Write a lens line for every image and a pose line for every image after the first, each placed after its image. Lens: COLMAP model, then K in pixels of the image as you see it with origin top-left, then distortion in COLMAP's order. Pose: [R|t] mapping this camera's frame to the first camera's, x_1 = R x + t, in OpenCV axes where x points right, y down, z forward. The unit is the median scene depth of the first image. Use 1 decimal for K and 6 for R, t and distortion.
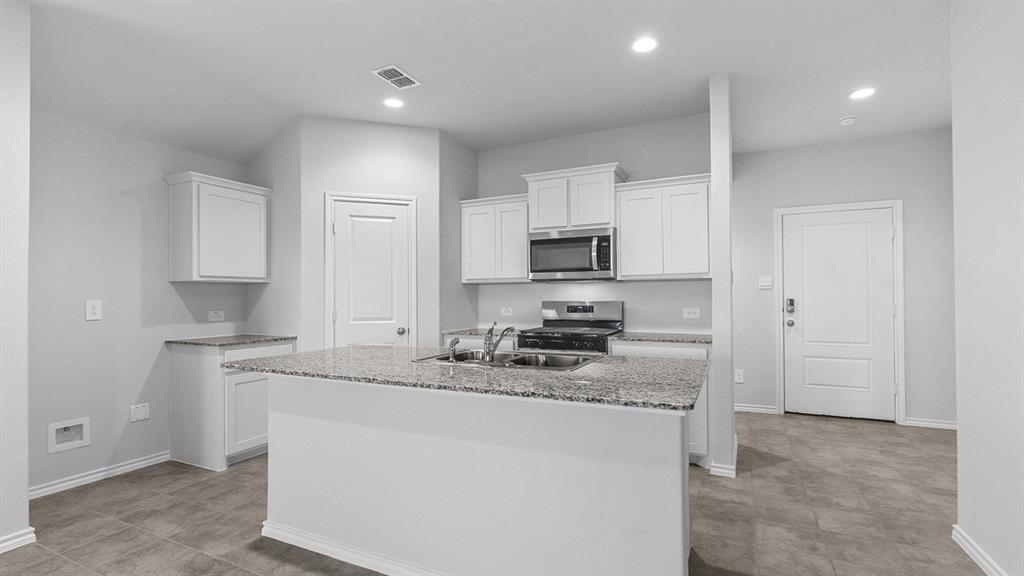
lens RADIAL K [[463.4, 0, 514.5], [0, 463.4, 291.9], [0, 0, 1]] dist [0.001997, 0.000429]
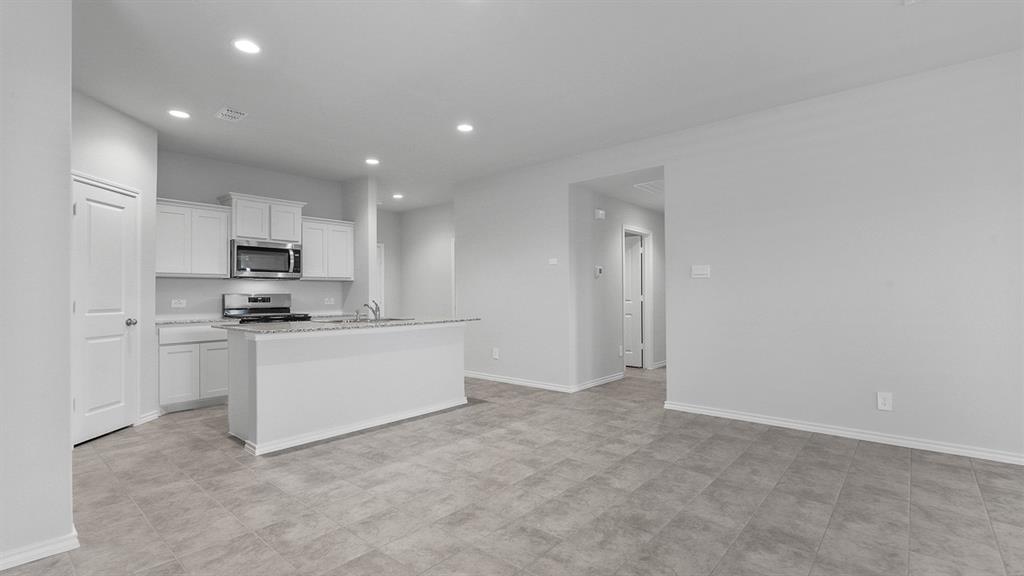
lens RADIAL K [[463.4, 0, 517.4], [0, 463.4, 289.6], [0, 0, 1]] dist [0.001997, 0.000429]
pose [[0.257095, 0.016210, 0.966250, -1.053999], [-0.007208, 0.999864, -0.014856, 0.024555], [-0.966359, -0.003146, 0.257177, -0.071481]]
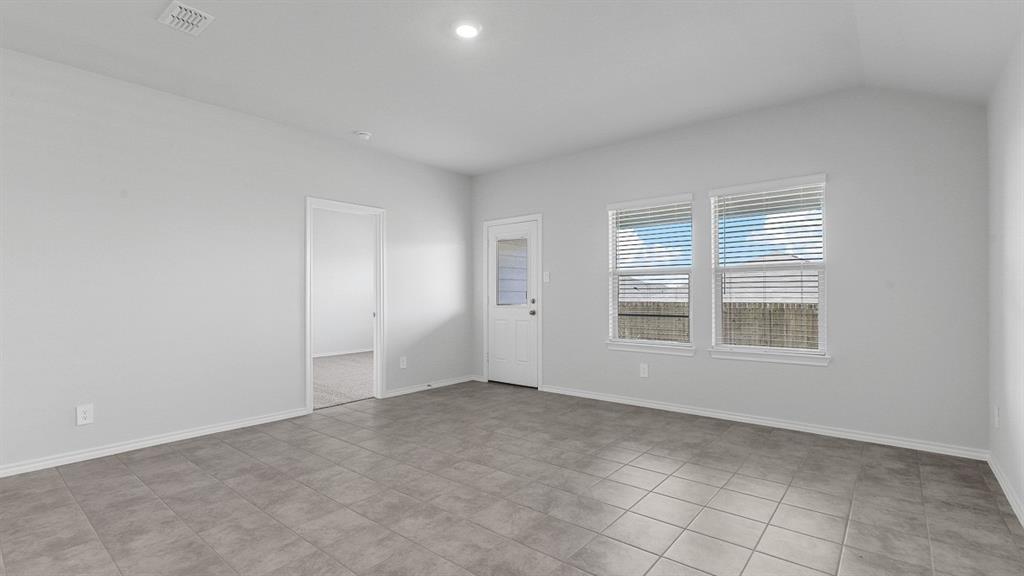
lens RADIAL K [[463.4, 0, 513.2], [0, 463.4, 291.1], [0, 0, 1]] dist [0.001997, 0.000429]
pose [[-0.971151, 0.014484, 0.238024, -0.945974], [0.009785, 0.999733, -0.020910, 0.025516], [-0.238263, -0.017977, -0.971034, 0.105803]]
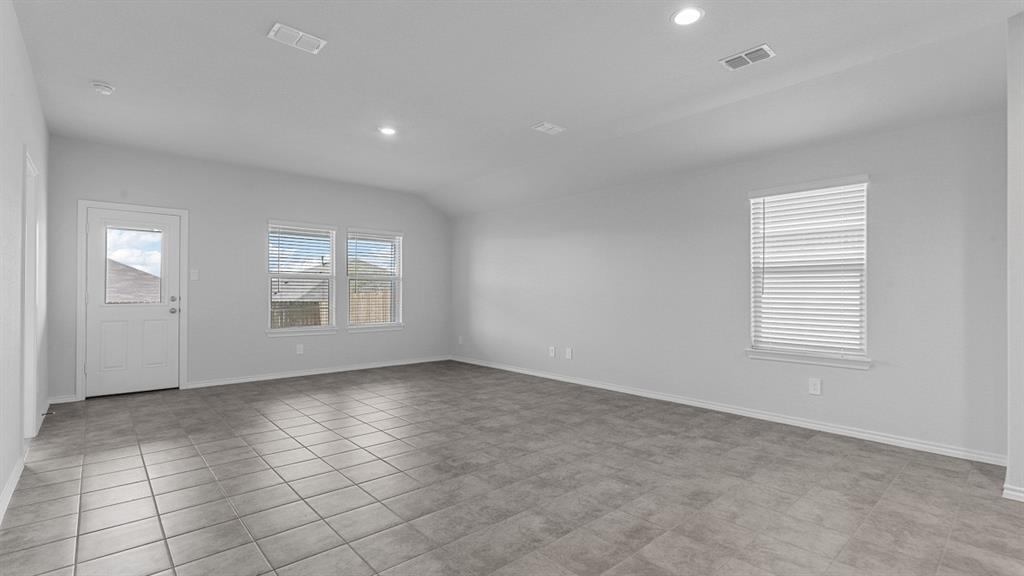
lens RADIAL K [[463.4, 0, 516.3], [0, 463.4, 288.6], [0, 0, 1]] dist [0.001997, 0.000429]
pose [[-0.375658, -0.004827, -0.926746, 0.257627], [0.009387, 0.999915, -0.009013, 0.018520], [0.926711, -0.012085, -0.375581, 0.168894]]
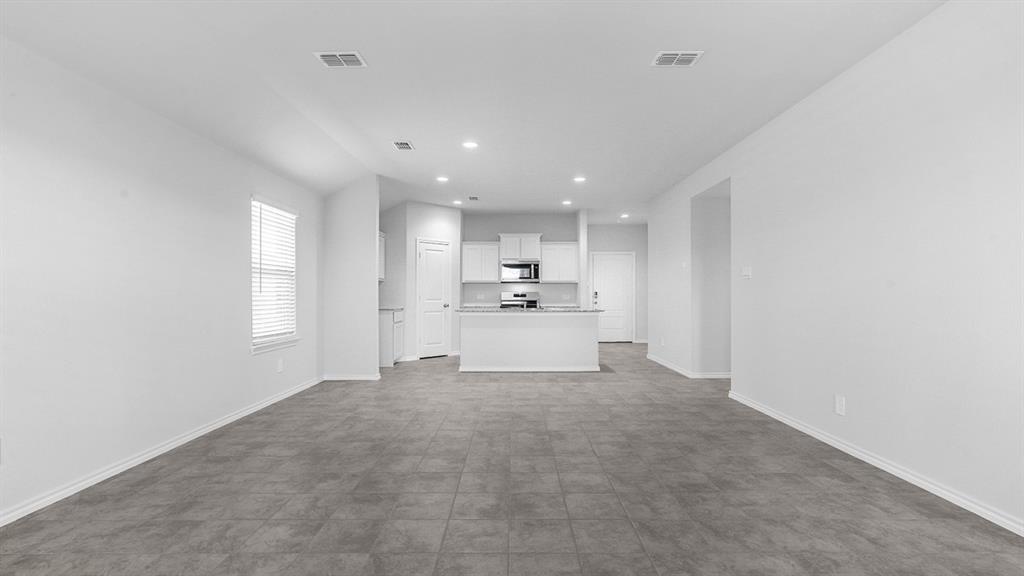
lens RADIAL K [[463.4, 0, 514.4], [0, 463.4, 289.0], [0, 0, 1]] dist [0.001997, 0.000429]
pose [[0.899499, 0.011066, 0.436783, -0.923573], [-0.010899, 0.999936, -0.002888, 0.014219], [-0.436787, -0.002162, 0.899562, -1.058695]]
